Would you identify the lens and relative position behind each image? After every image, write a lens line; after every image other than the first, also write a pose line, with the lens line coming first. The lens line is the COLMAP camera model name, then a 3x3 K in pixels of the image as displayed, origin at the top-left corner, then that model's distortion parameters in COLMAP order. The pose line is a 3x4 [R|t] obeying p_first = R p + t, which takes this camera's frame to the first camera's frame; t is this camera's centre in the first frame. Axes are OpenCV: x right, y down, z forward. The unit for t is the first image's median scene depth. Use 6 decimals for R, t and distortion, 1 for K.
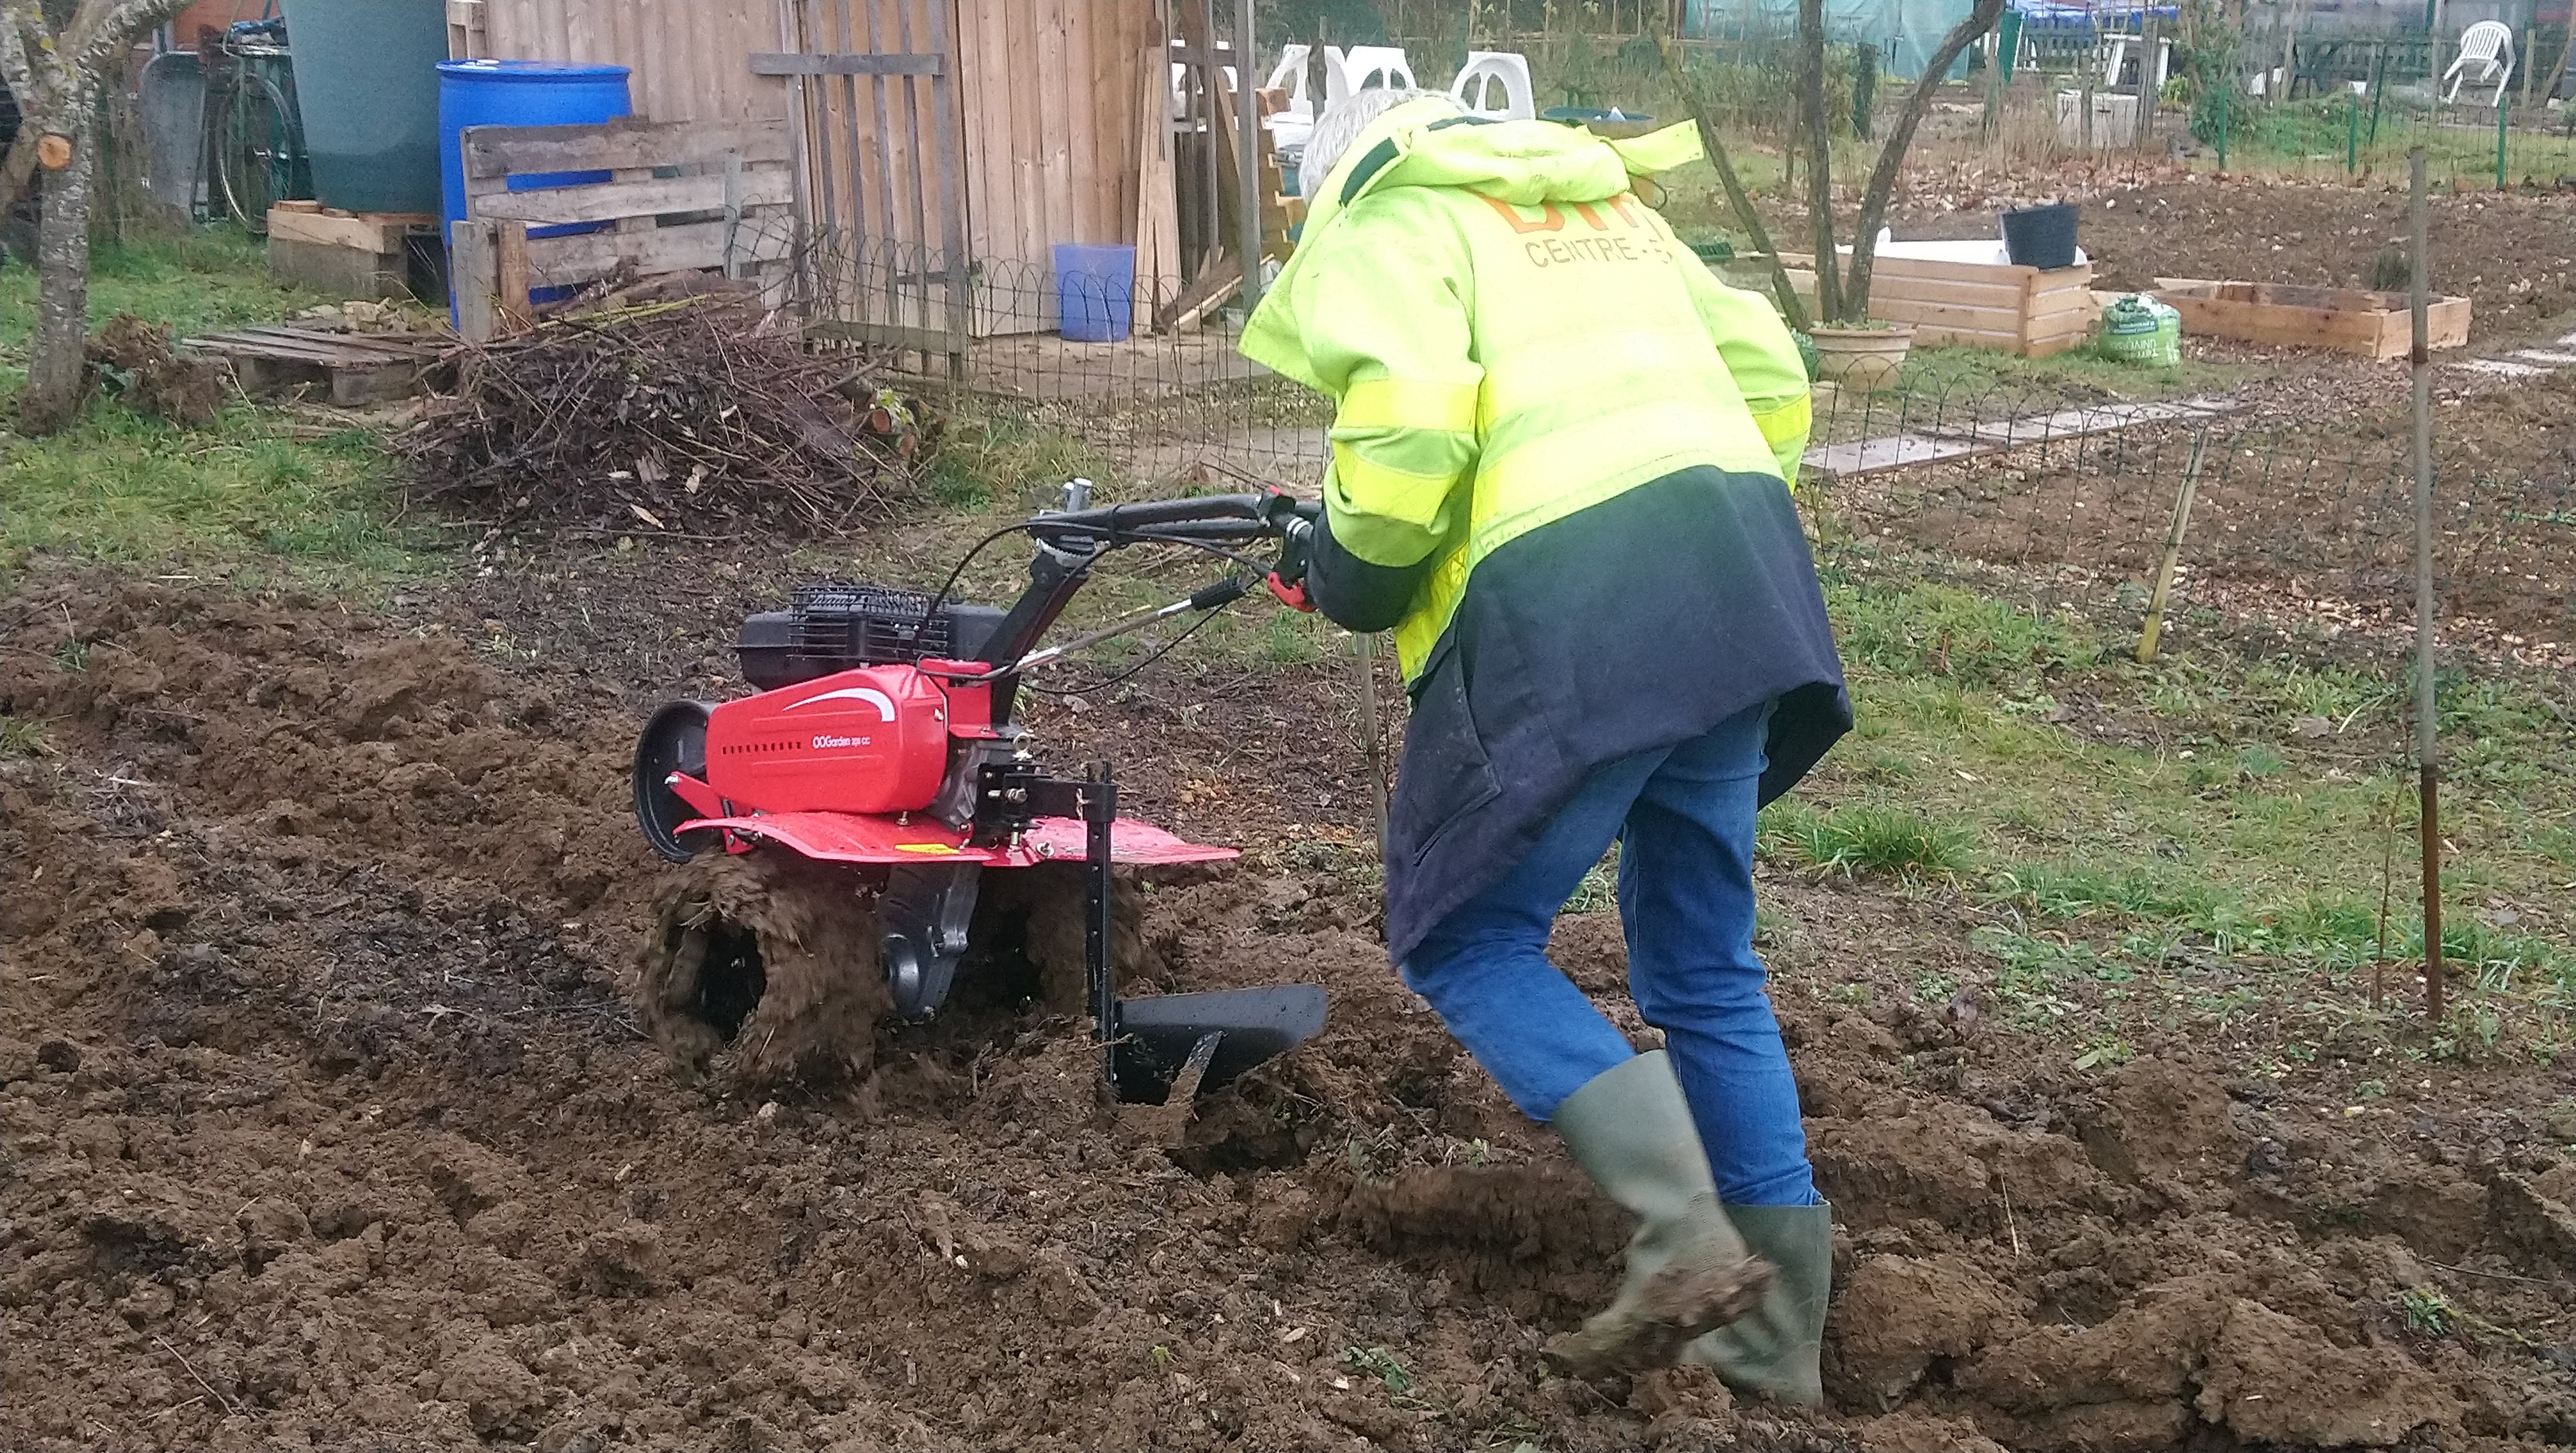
lens RADIAL K [[3144.6, 0, 1298.7], [0, 3144.6, 766.2], [0, 0, 1]] dist [0.145074, 0.000000]
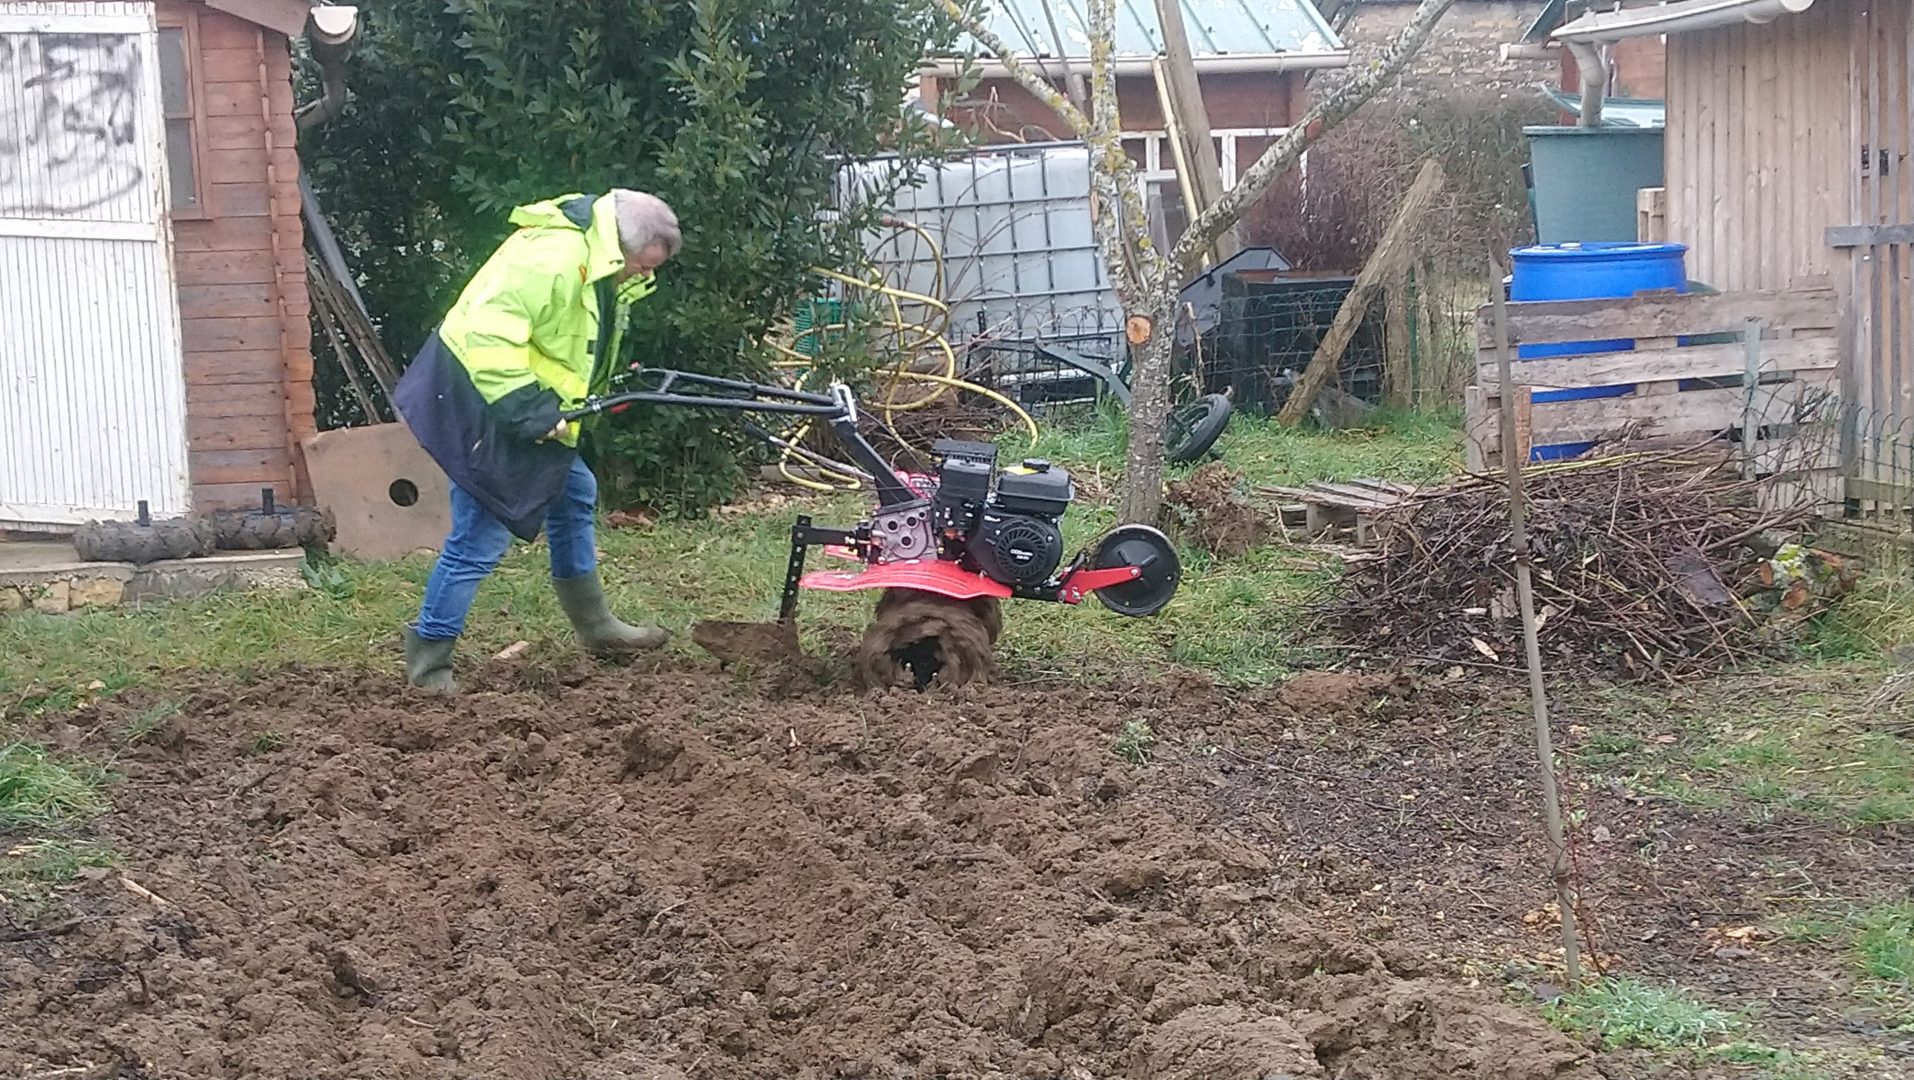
lens RADIAL K [[3272.8, 0, 958.1], [0, 3272.8, 533.0], [0, 0, 1]] dist [0.203814, 0.000000]
pose [[0.779366, 0.034326, -0.625628, 0.329670], [-0.114935, 0.989388, -0.088894, 0.002611], [0.615938, 0.141187, 0.775040, 0.006203]]
